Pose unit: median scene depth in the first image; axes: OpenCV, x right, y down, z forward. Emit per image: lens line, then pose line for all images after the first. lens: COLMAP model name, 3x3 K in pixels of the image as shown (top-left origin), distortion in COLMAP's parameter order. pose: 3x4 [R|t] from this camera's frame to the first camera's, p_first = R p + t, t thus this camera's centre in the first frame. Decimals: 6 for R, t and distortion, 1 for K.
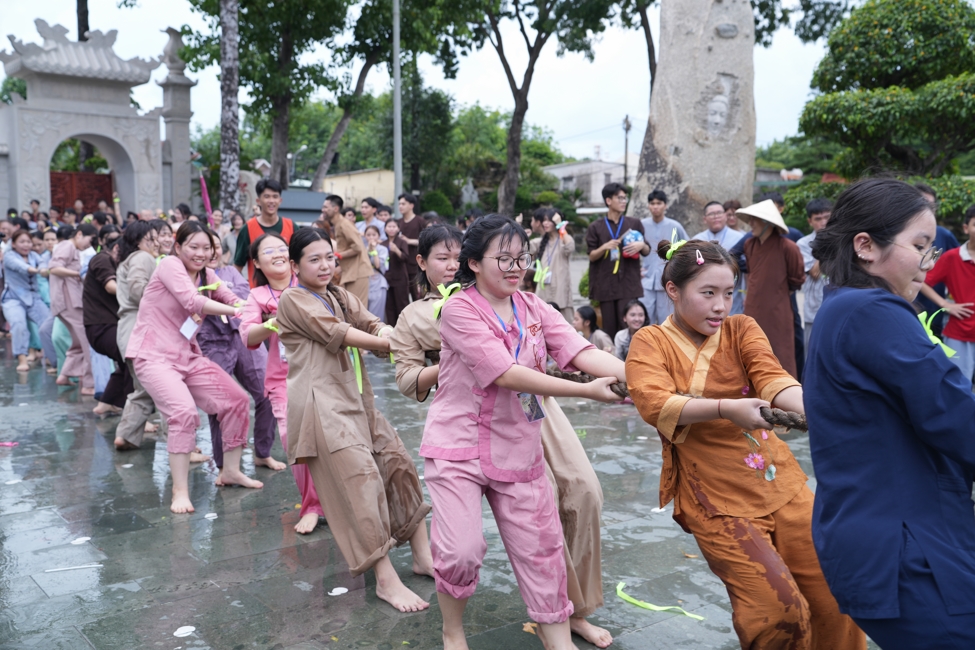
lens RADIAL K [[979.5, 0, 487.5], [0, 979.5, 325.0], [0, 0, 1]] dist [-0.082359, 0.239243]
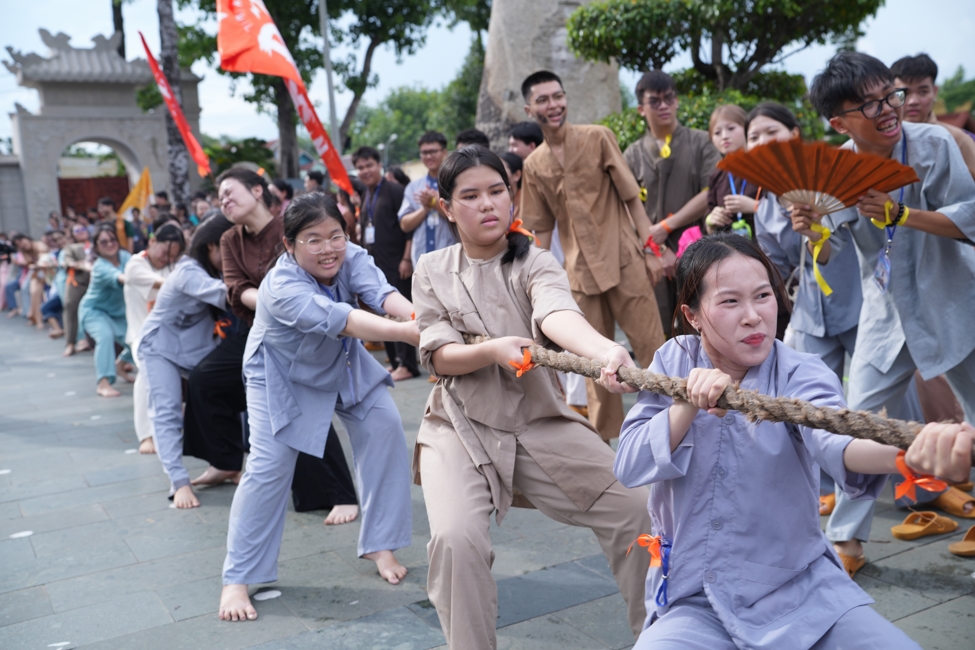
lens RADIAL K [[979.5, 0, 487.5], [0, 979.5, 325.0], [0, 0, 1]] dist [-0.082359, 0.239243]
pose [[0.987357, -0.051426, -0.149937, 0.130139], [0.054010, 0.998453, 0.013211, 0.006250], [0.149026, -0.021142, 0.988607, 0.055907]]
